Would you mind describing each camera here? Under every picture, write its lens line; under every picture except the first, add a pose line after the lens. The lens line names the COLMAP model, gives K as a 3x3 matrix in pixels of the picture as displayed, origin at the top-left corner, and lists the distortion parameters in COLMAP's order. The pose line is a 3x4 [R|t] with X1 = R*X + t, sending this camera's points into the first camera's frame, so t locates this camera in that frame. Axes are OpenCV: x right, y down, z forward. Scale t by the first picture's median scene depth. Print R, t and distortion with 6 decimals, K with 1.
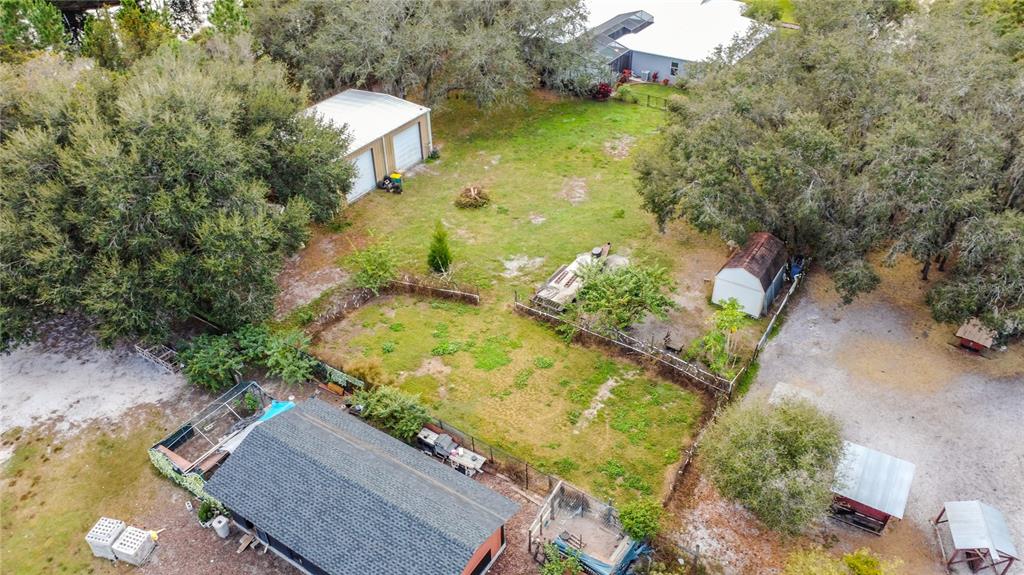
lens RADIAL K [[732.9, 0, 514.0], [0, 732.9, 235.3], [0, 0, 1]] dist [-0.030707, -0.004836]
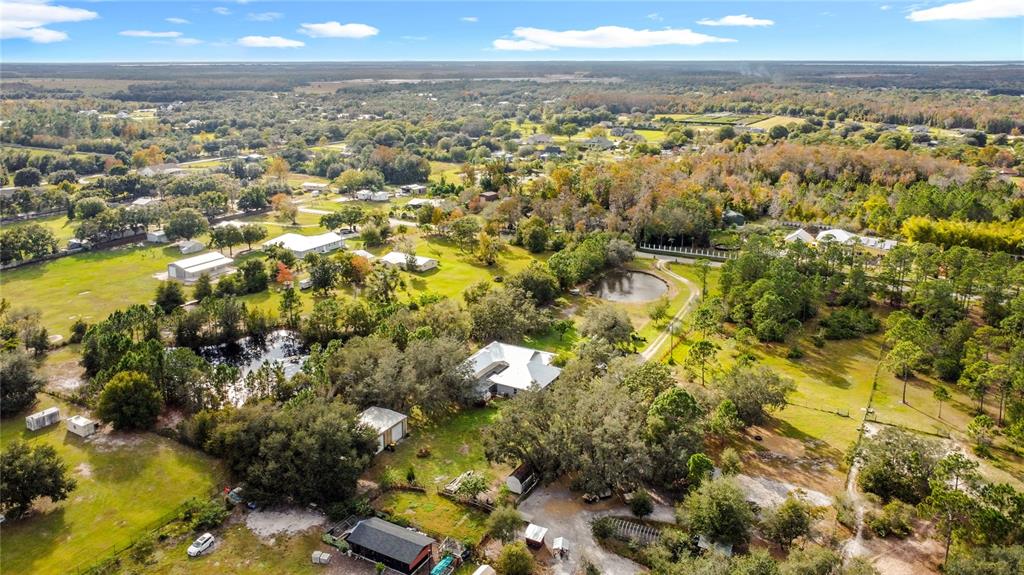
lens RADIAL K [[732.9, 0, 514.0], [0, 732.9, 235.3], [0, 0, 1]] dist [-0.030707, -0.004836]
pose [[0.997562, 0.003419, 0.069707, 0.092903], [0.019716, 0.944312, -0.328461, 0.086984], [-0.066948, 0.329035, 0.941942, -1.977643]]
